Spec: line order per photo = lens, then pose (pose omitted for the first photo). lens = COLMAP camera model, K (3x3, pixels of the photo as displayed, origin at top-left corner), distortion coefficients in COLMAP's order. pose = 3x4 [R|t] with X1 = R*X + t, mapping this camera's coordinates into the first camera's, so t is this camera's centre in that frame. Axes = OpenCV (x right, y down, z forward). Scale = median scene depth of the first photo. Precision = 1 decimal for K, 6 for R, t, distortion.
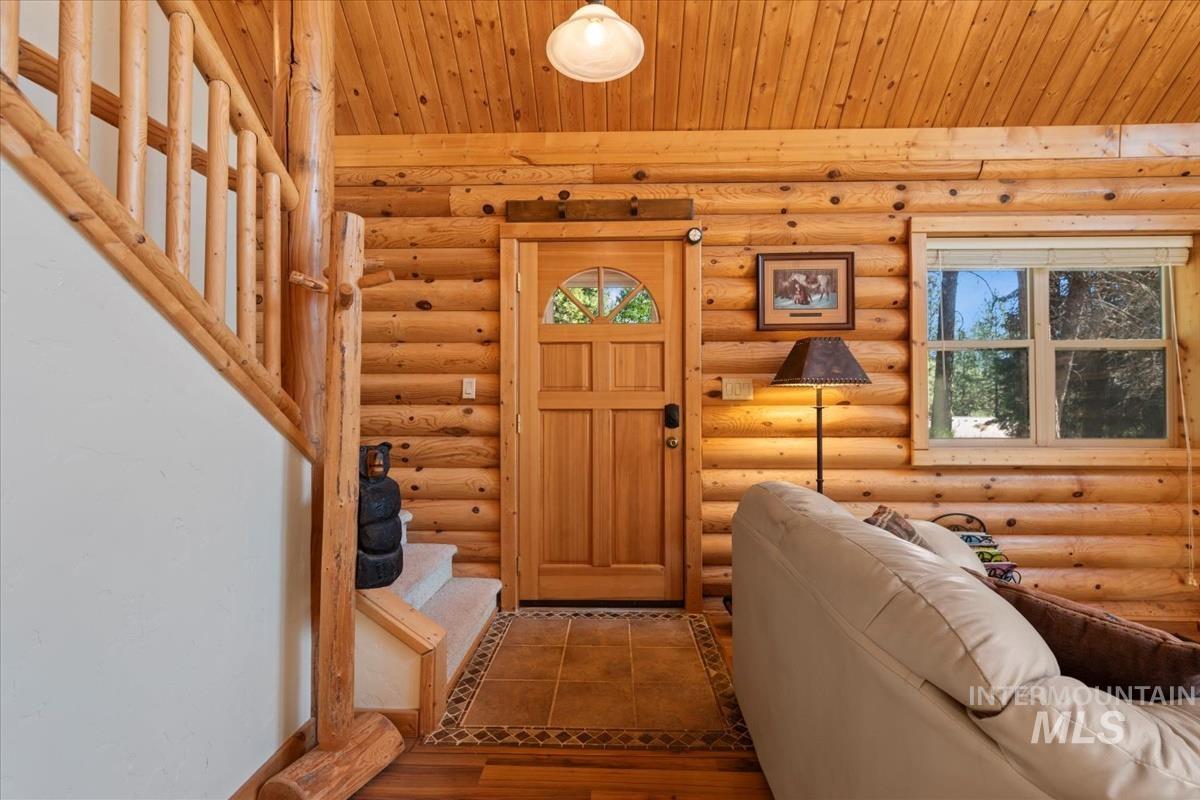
lens RADIAL K [[517.2, 0, 602.7], [0, 517.2, 402.3], [0, 0, 1]] dist [0.004498, -0.001454]
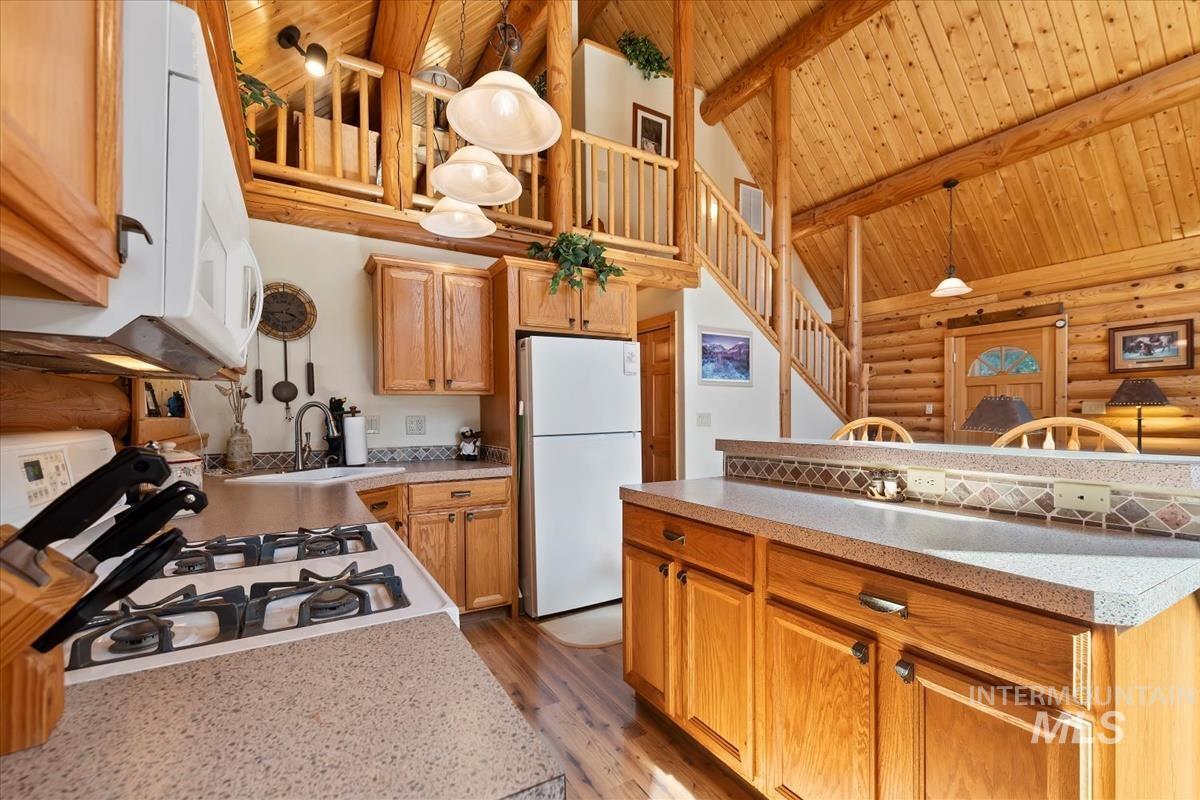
lens RADIAL K [[517.2, 0, 599.7], [0, 517.2, 423.0], [0, 0, 1]] dist [0.004498, -0.001454]
pose [[0.533592, 0.011401, -0.845665, 0.848960], [0.015626, 0.999606, 0.023336, -0.041162], [0.845598, -0.025667, 0.533203, -1.332524]]
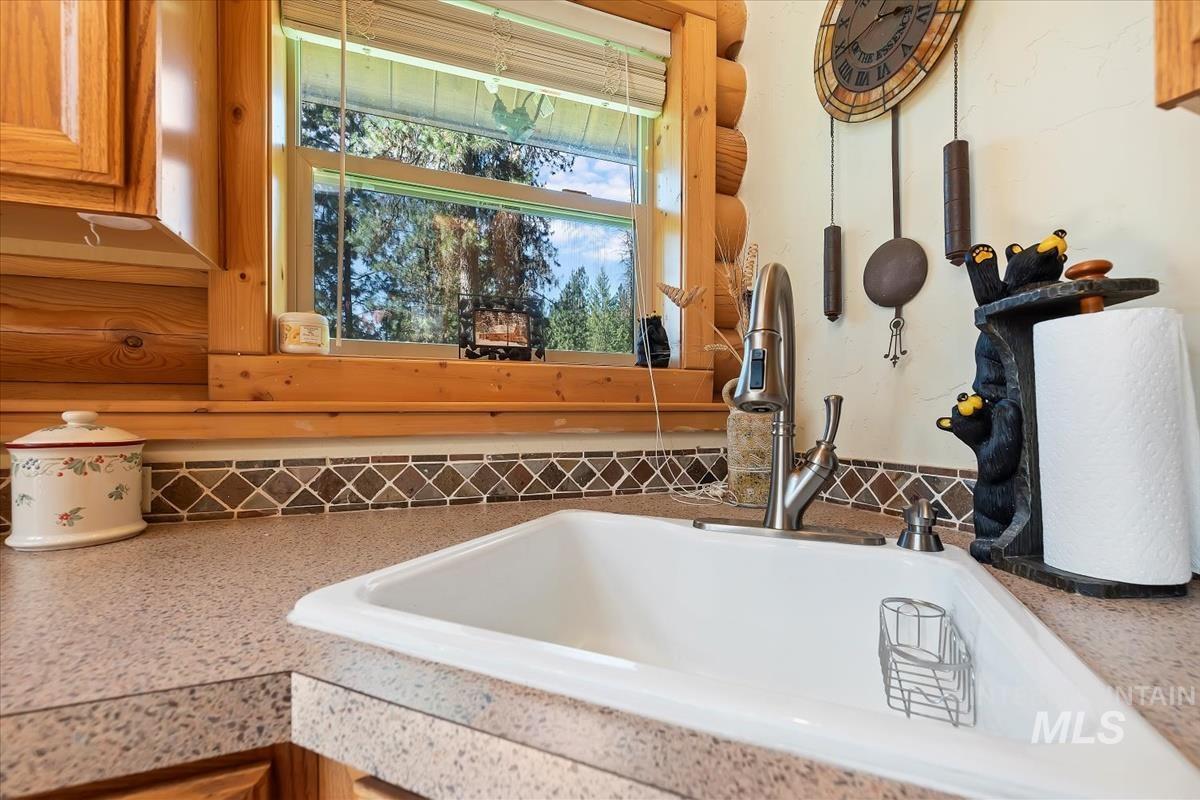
lens RADIAL K [[517.2, 0, 600.8], [0, 517.2, 403.9], [0, 0, 1]] dist [0.004498, -0.001454]
pose [[-0.920944, -0.003644, -0.389678, -0.112886], [0.003558, 0.999836, -0.017757, -0.001250], [0.389678, -0.017740, -0.920780, -1.074783]]
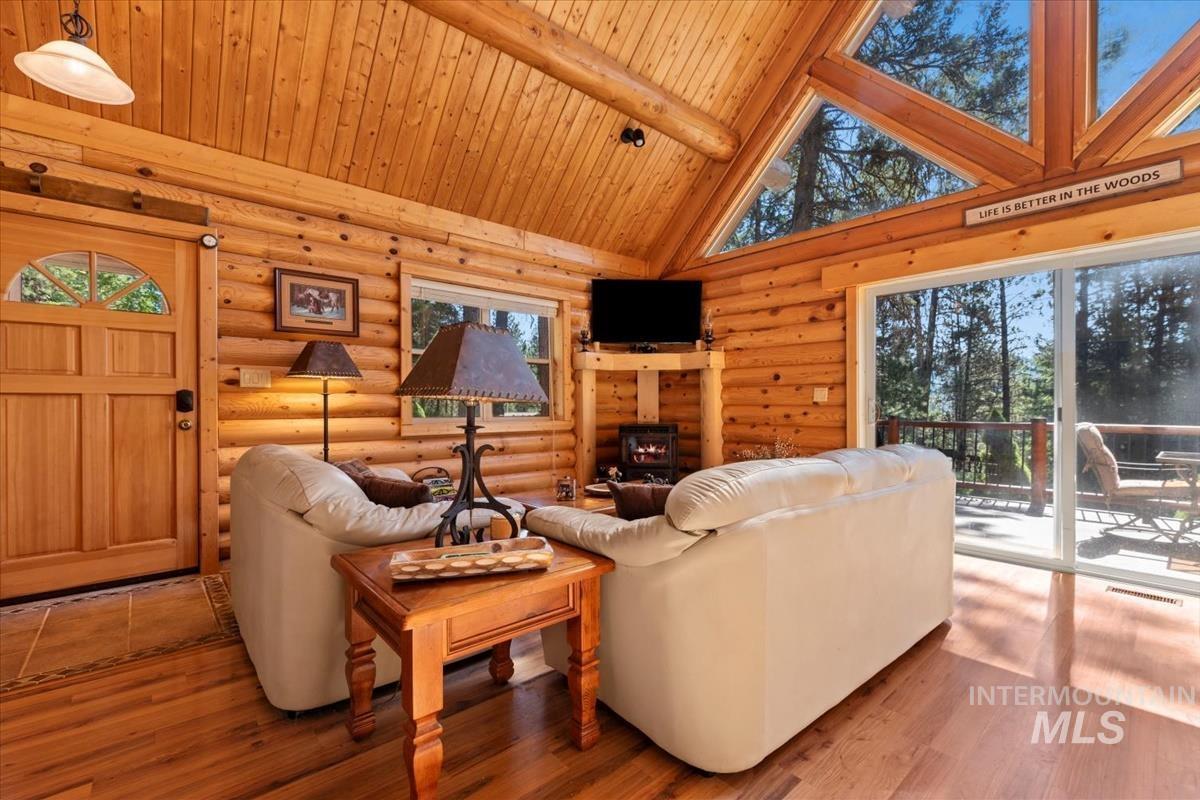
lens RADIAL K [[517.2, 0, 605.7], [0, 517.2, 406.1], [0, 0, 1]] dist [0.004498, -0.001454]
pose [[0.728711, -0.002004, 0.684818, 0.031659], [-0.005234, 0.999950, 0.008495, 0.023547], [-0.684801, -0.009775, 0.728665, -0.418284]]
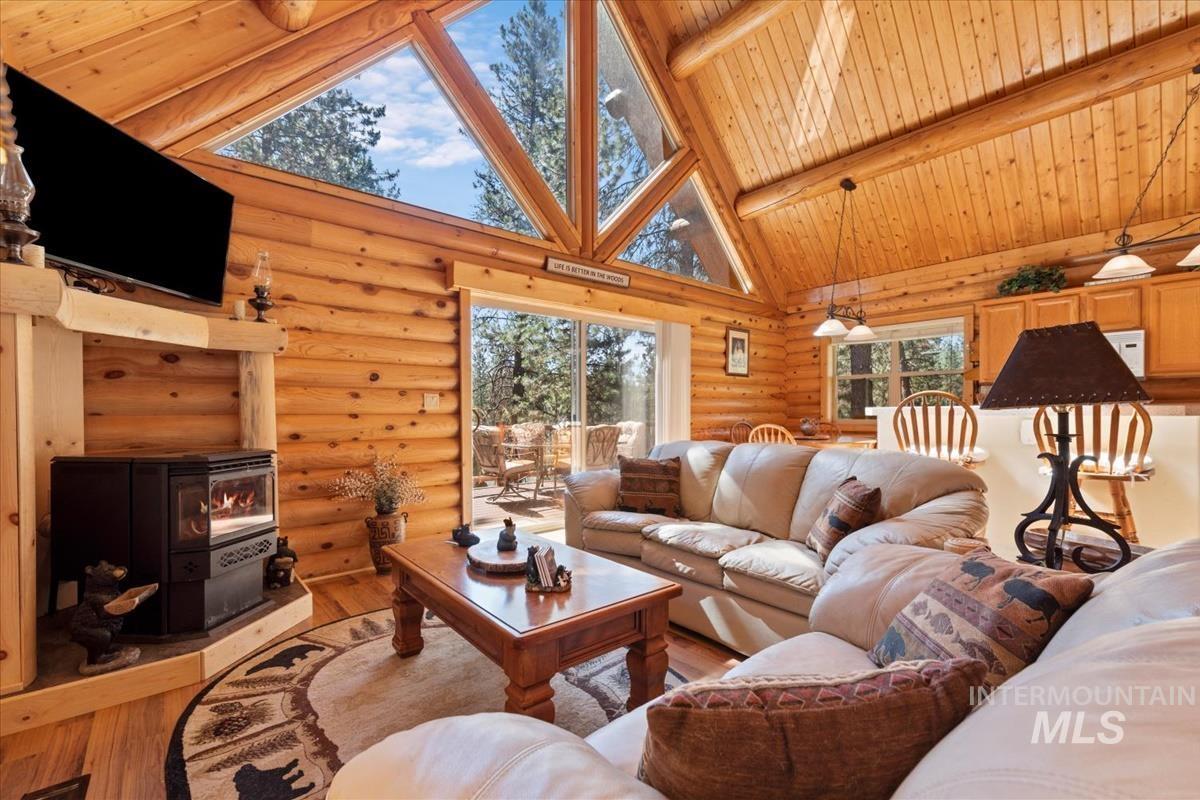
lens RADIAL K [[517.2, 0, 617.0], [0, 517.2, 426.2], [0, 0, 1]] dist [0.004498, -0.001454]
pose [[-0.686284, -0.018900, 0.727088, 0.236620], [-0.002367, 0.999715, 0.023753, 0.030220], [-0.727330, 0.014580, -0.686134, 0.845397]]
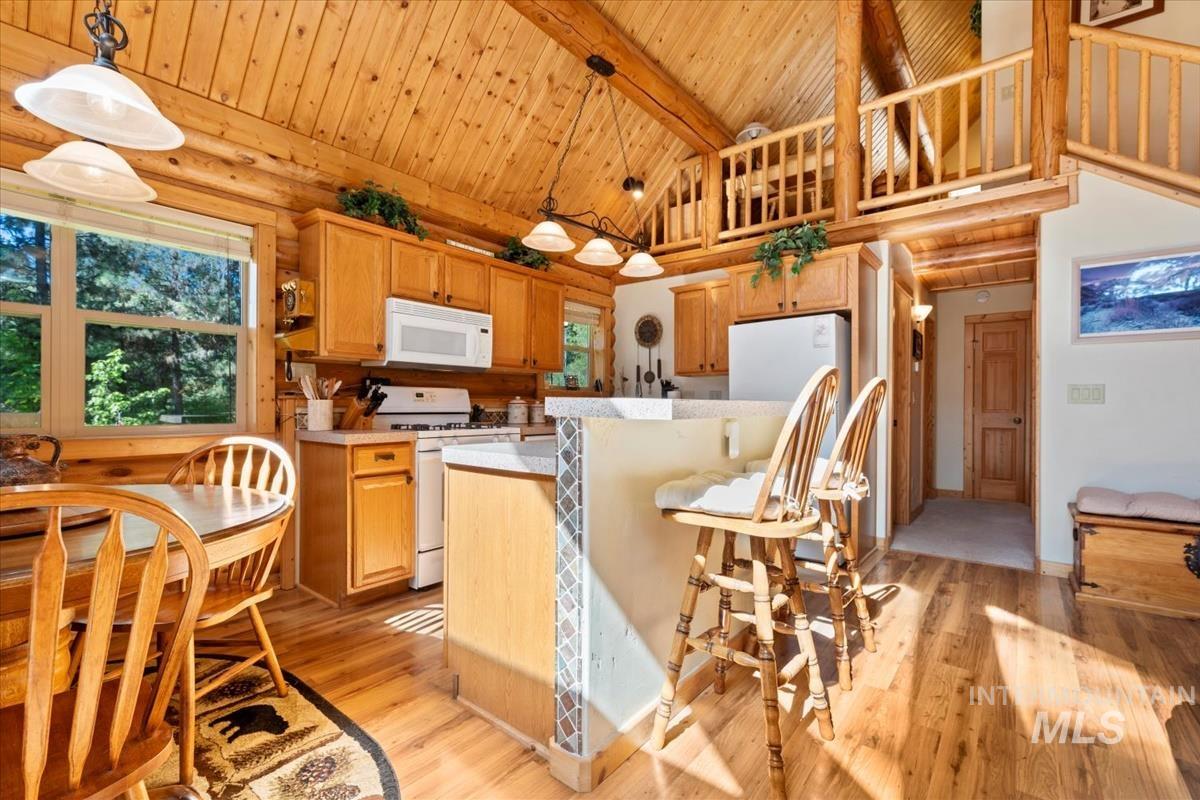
lens RADIAL K [[517.2, 0, 592.2], [0, 517.2, 403.5], [0, 0, 1]] dist [0.004498, -0.001454]
pose [[-0.615440, -0.005683, -0.788163, 1.183461], [0.002779, 0.999952, -0.009380, 0.021114], [0.788179, -0.007963, -0.615395, -0.320680]]
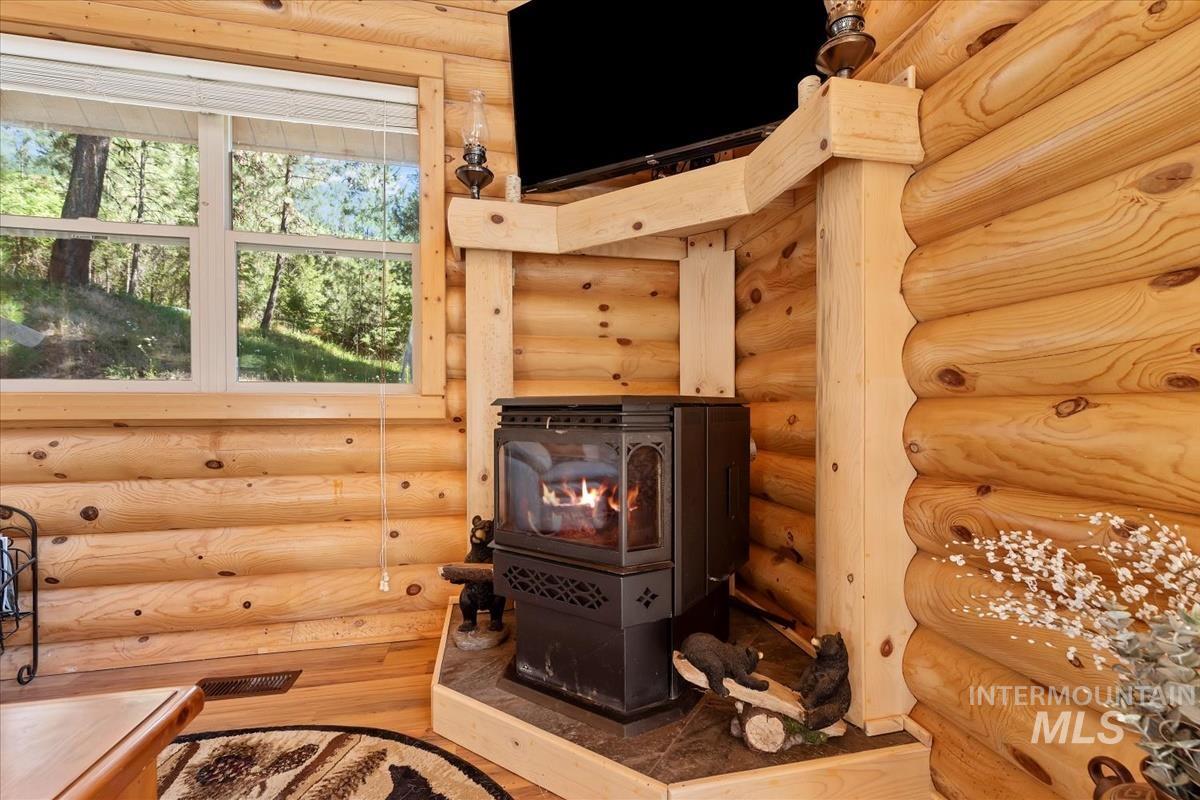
lens RADIAL K [[517.2, 0, 603.5], [0, 517.2, 414.7], [0, 0, 1]] dist [0.004498, -0.001454]
pose [[0.969190, -0.003226, 0.246292, 1.208168], [-0.001250, 0.999837, 0.018015, 0.103195], [-0.246310, -0.017768, 0.969028, 0.260994]]
